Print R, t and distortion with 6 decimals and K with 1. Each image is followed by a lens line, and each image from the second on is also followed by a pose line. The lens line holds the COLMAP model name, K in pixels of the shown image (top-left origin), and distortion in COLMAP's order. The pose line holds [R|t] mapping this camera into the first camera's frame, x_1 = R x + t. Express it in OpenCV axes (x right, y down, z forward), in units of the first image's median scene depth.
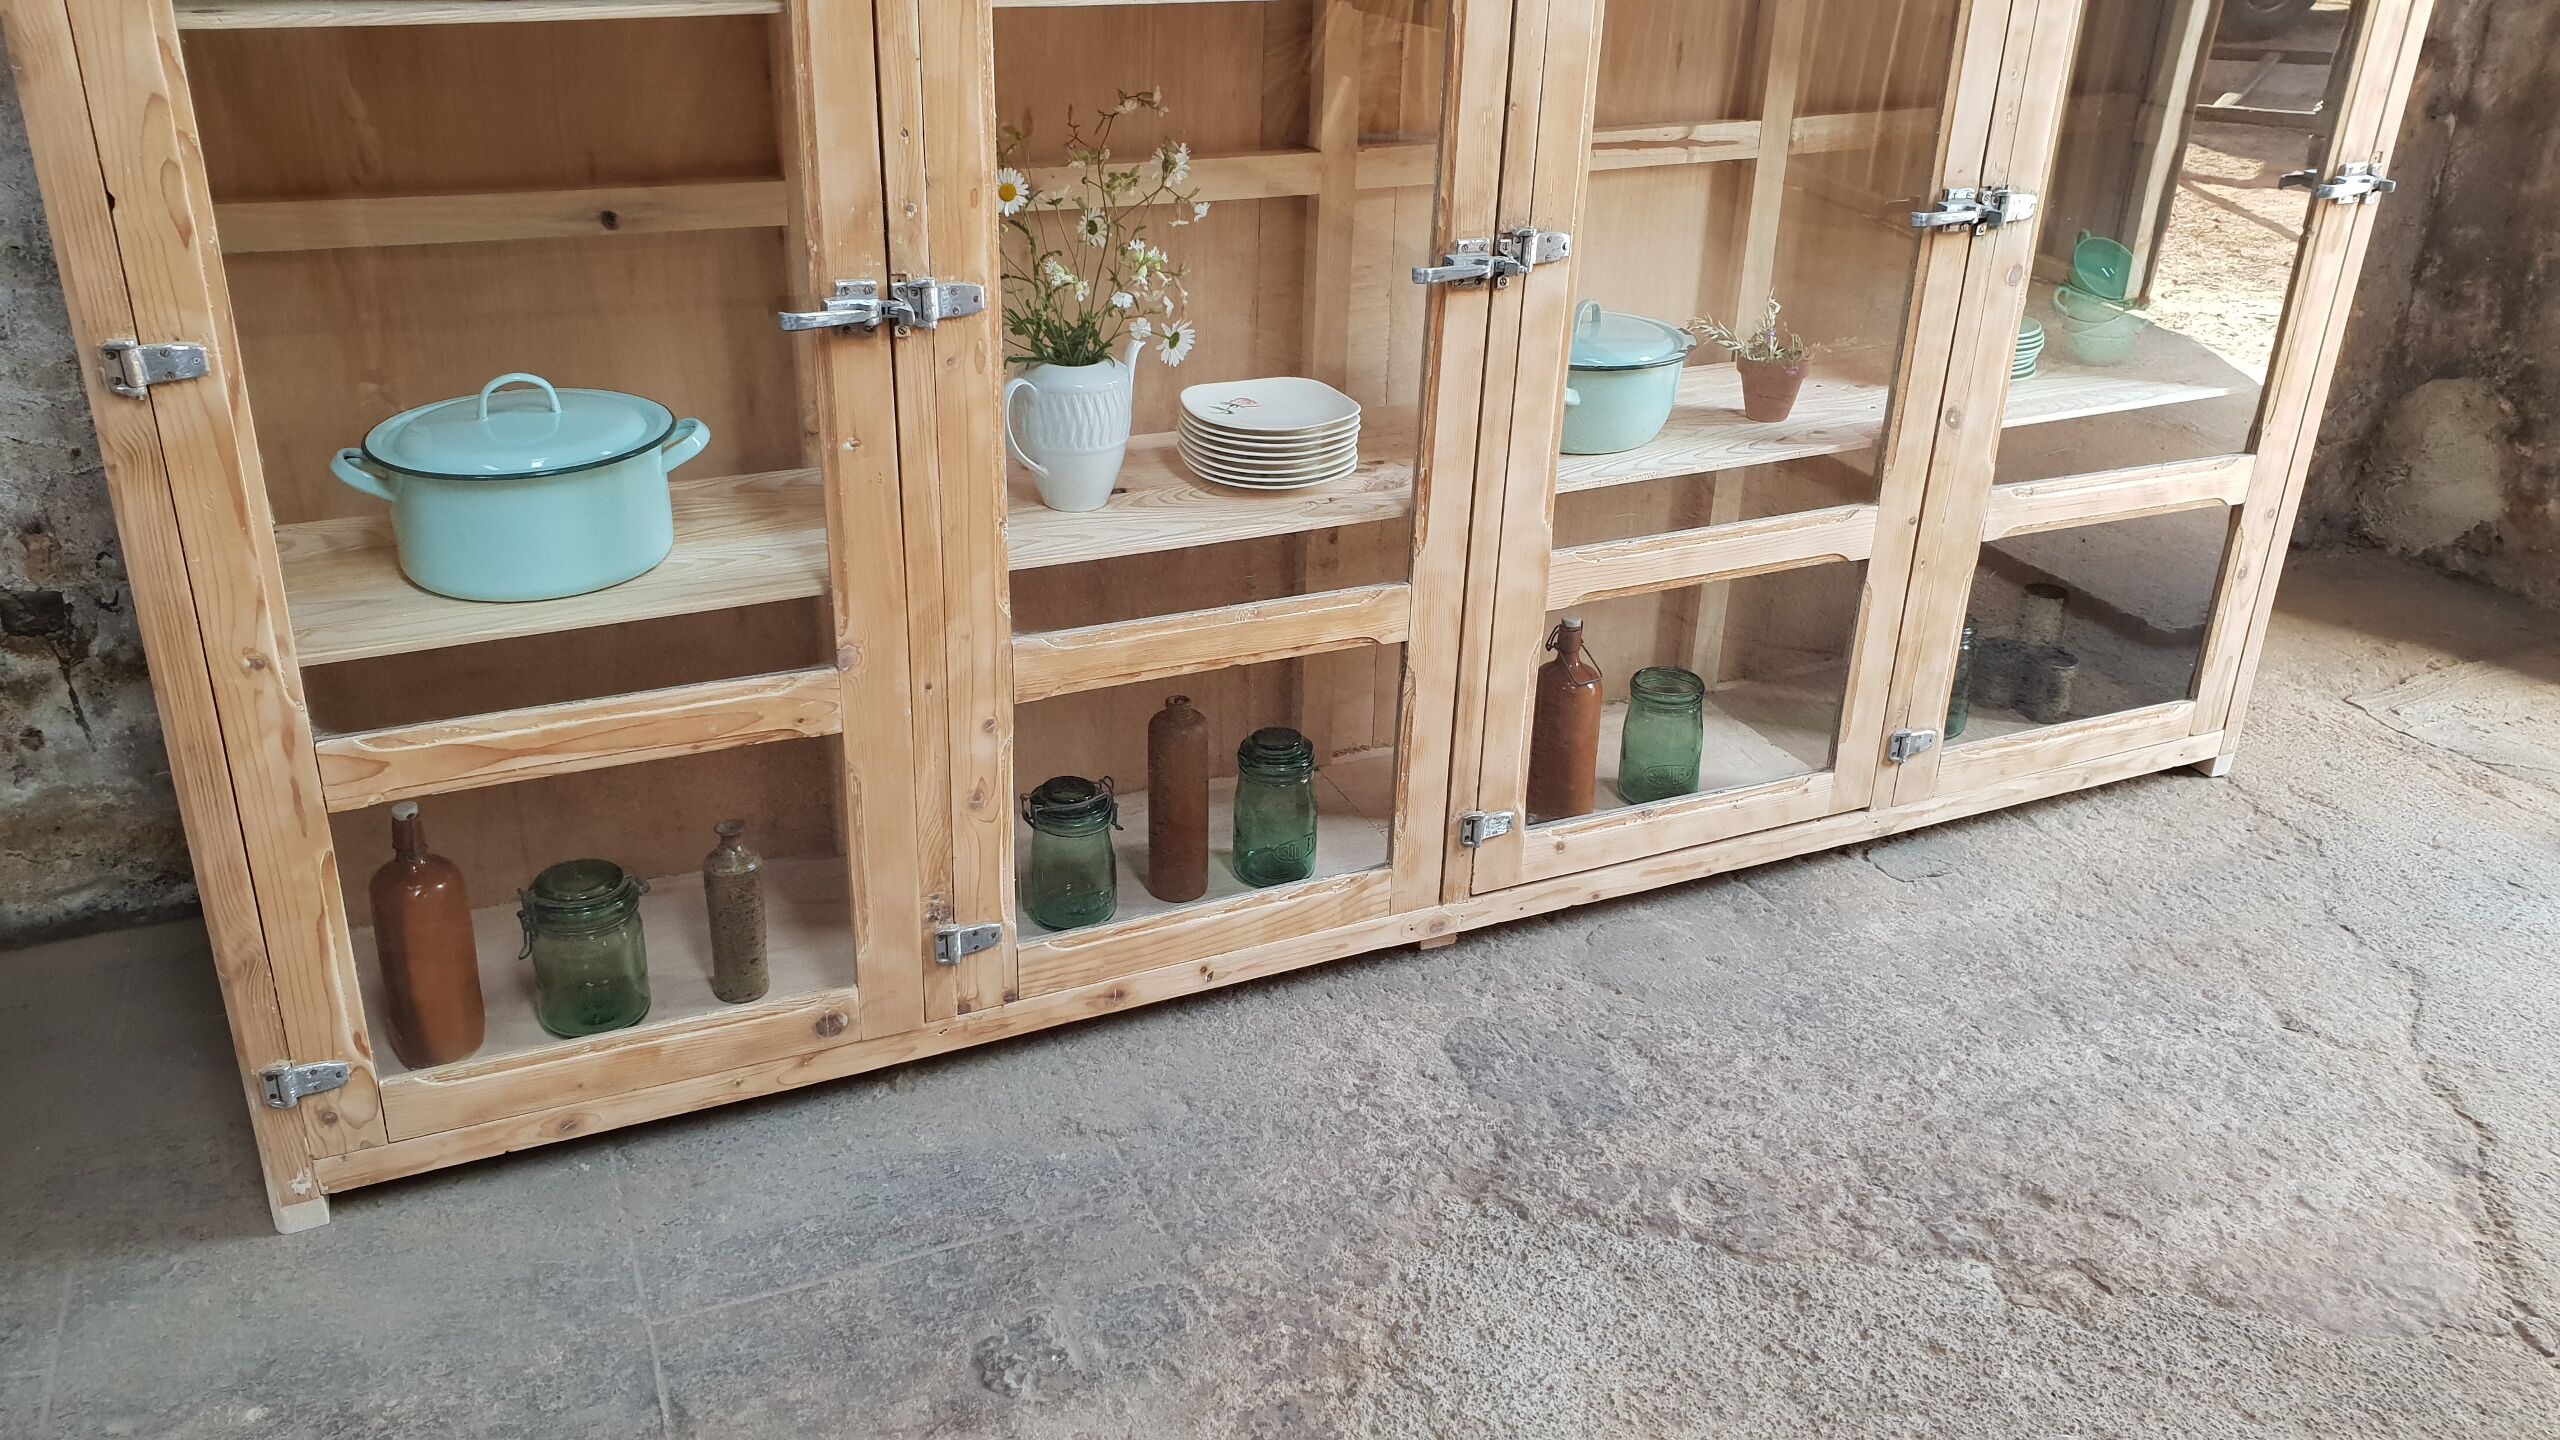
lens RADIAL K [[2014.5, 0, 1282.4], [0, 2014.5, 691.4], [0, 0, 1]] dist [-0.014147, 0.043898]
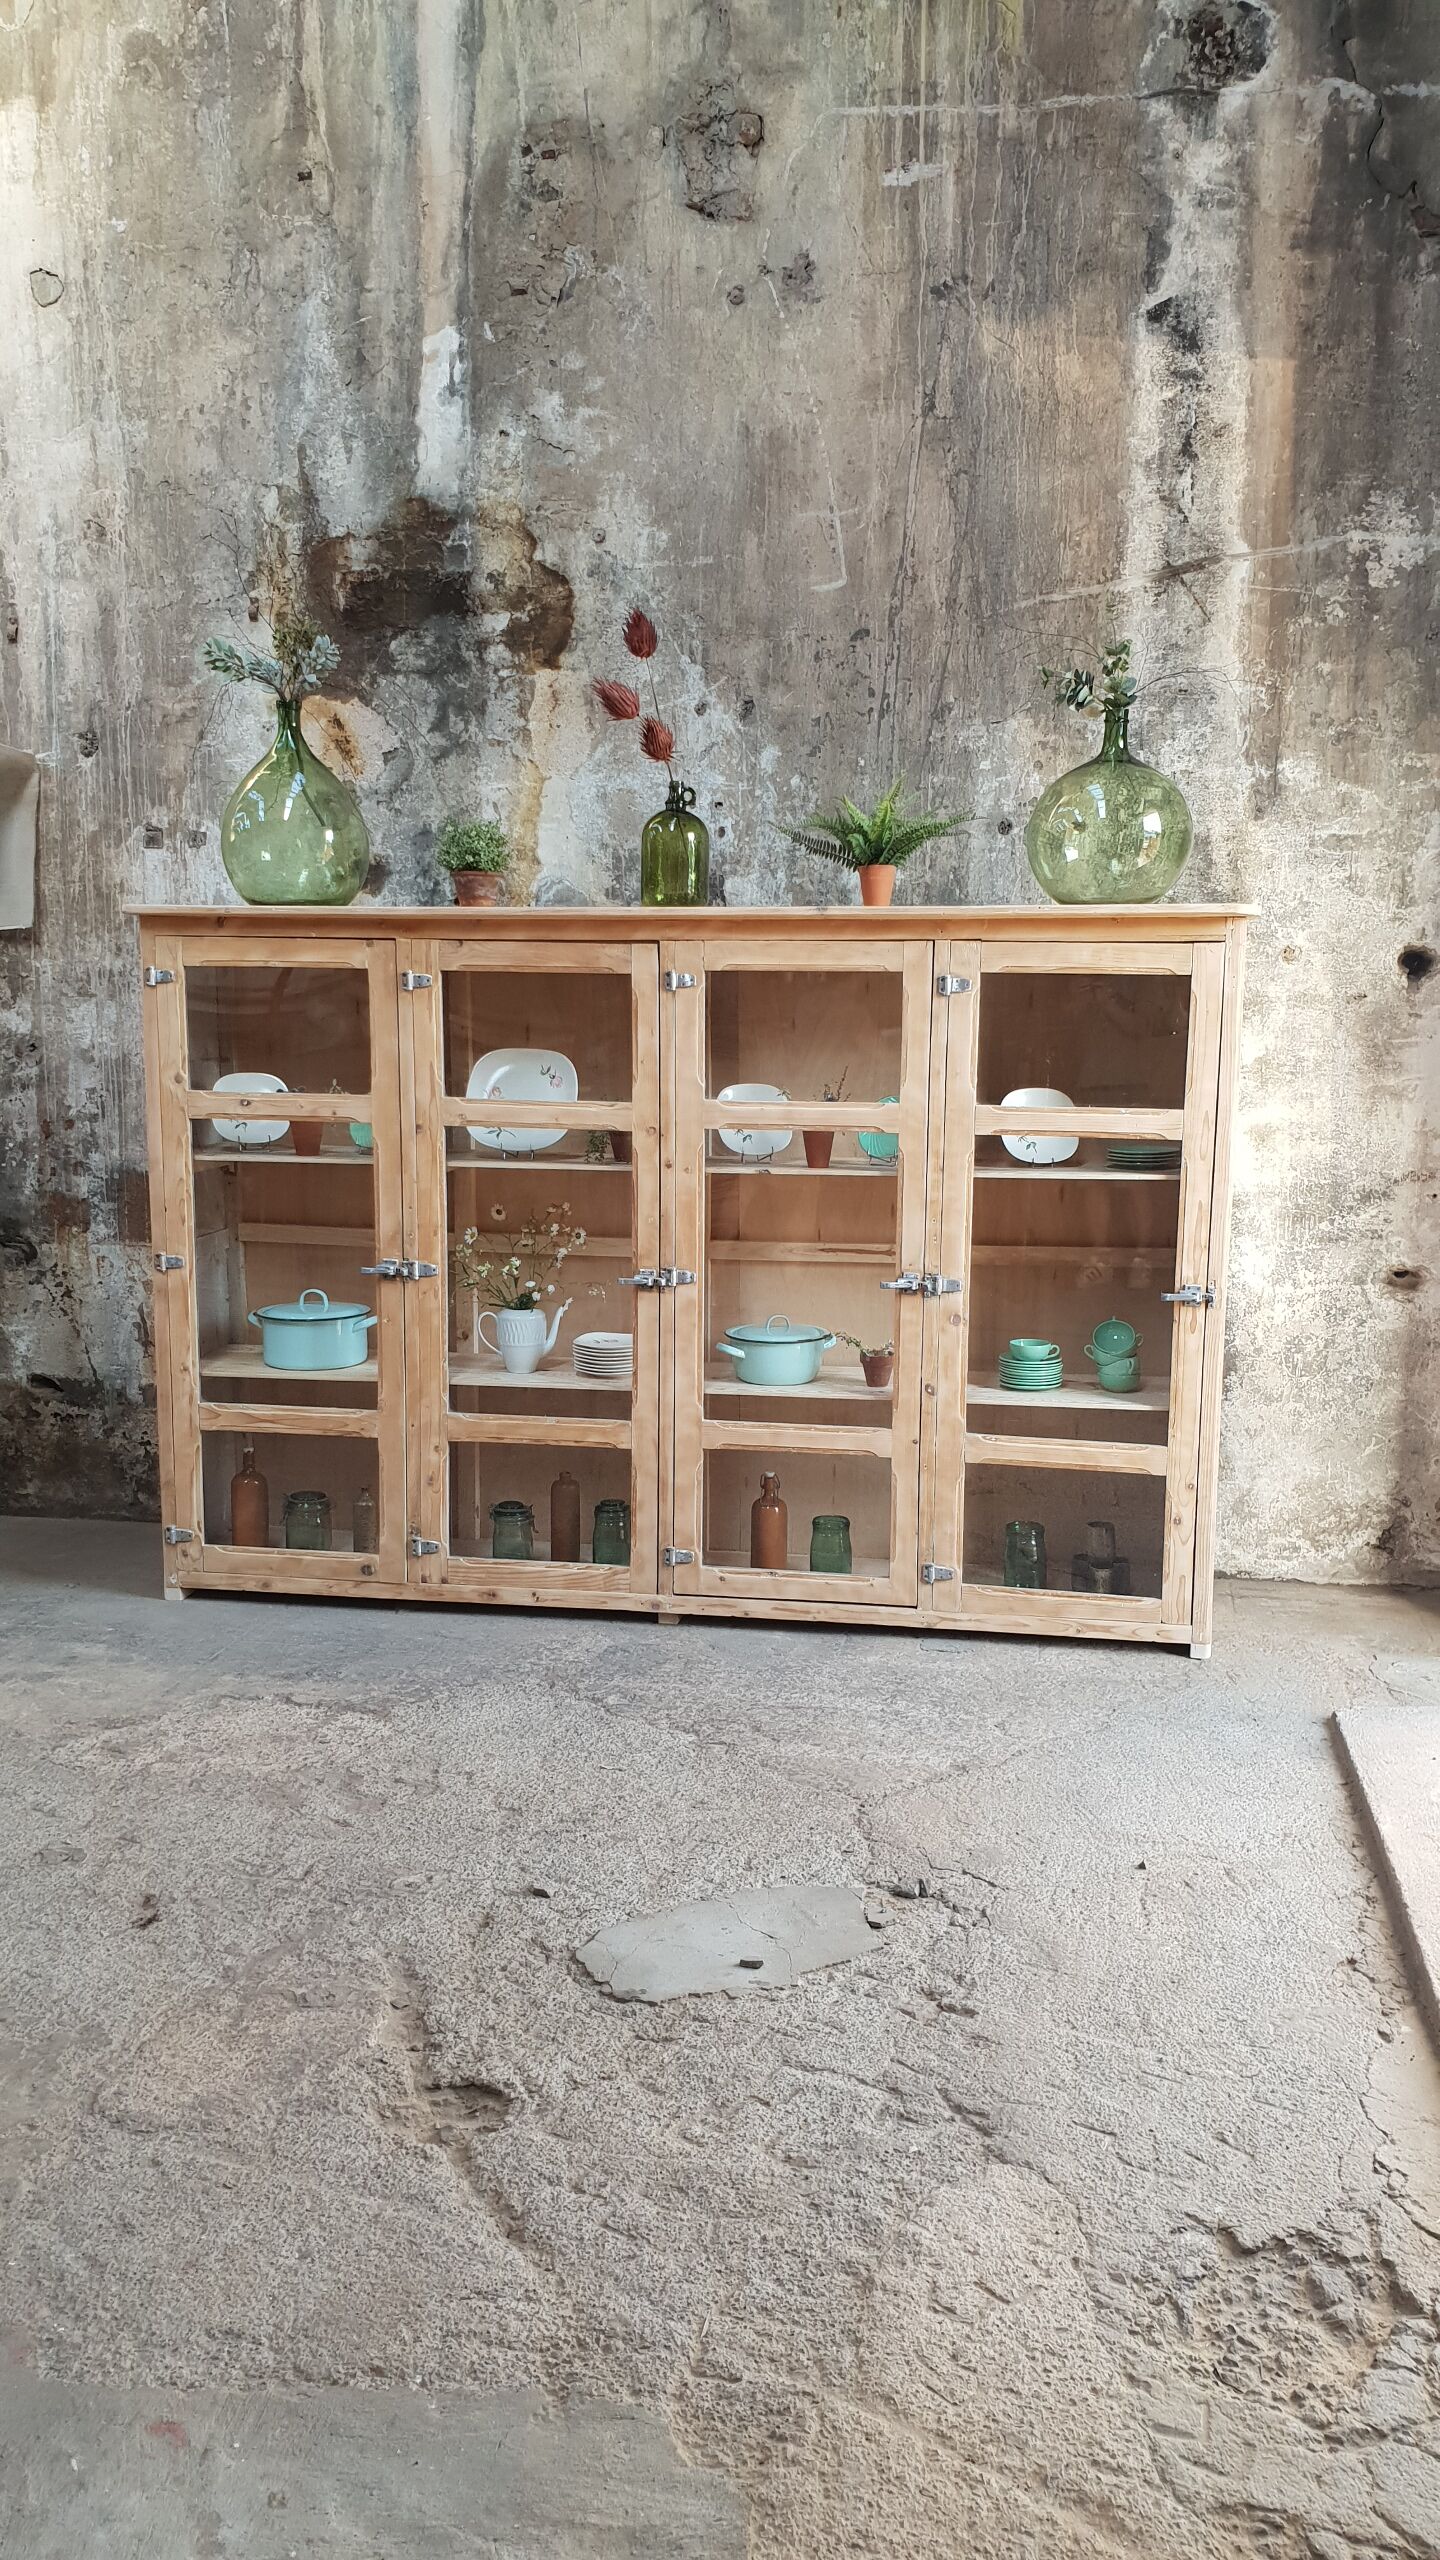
lens RADIAL K [[2014.5, 0, 764.4], [0, 2014.5, 1292.5], [0, 0, 1]] dist [-0.014147, 0.043898]
pose [[0.830641, 0.071614, -0.552183, 1.345840], [-0.223304, 0.951296, -0.212537, 0.235686], [0.510069, 0.299847, 0.806177, -0.710786]]
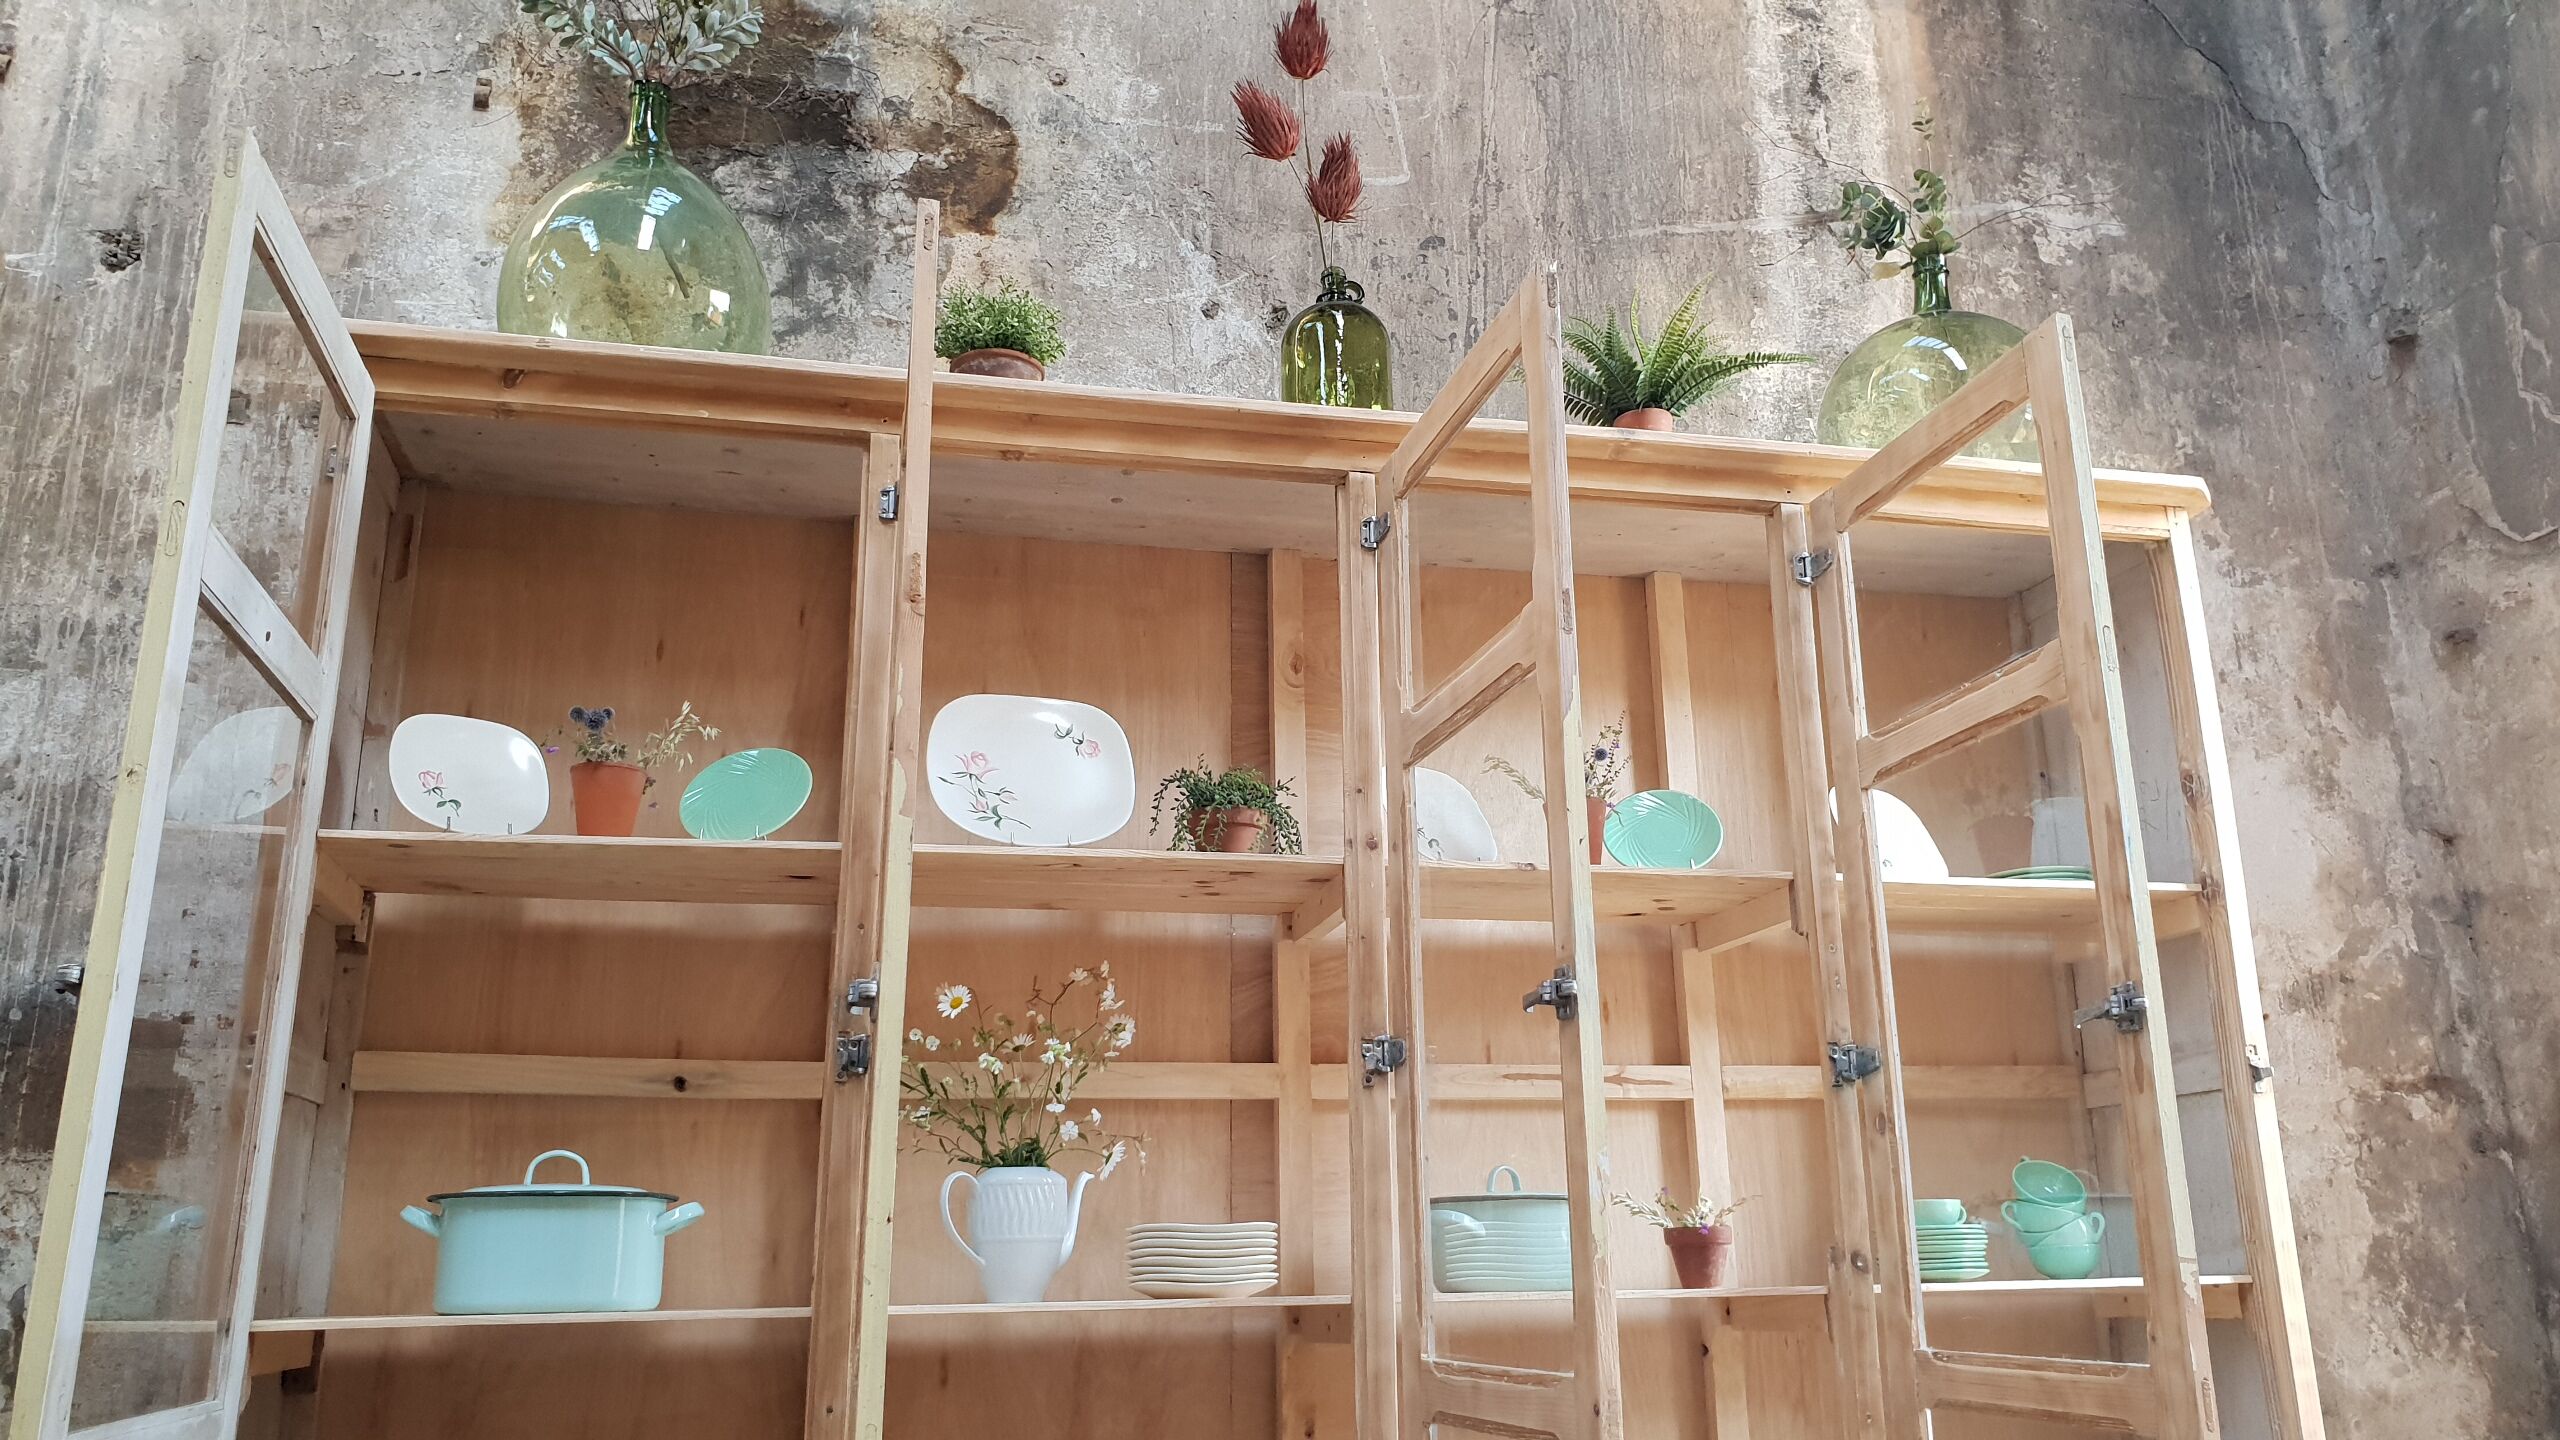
lens RADIAL K [[2014.5, 0, 1292.7], [0, 2014.5, 712.2], [0, 0, 1]] dist [-0.014147, 0.043898]
pose [[0.981103, -0.091746, -0.170351, 0.265577], [-0.043243, 0.754190, -0.655230, 0.377336], [0.188592, 0.650215, 0.735971, -0.021189]]
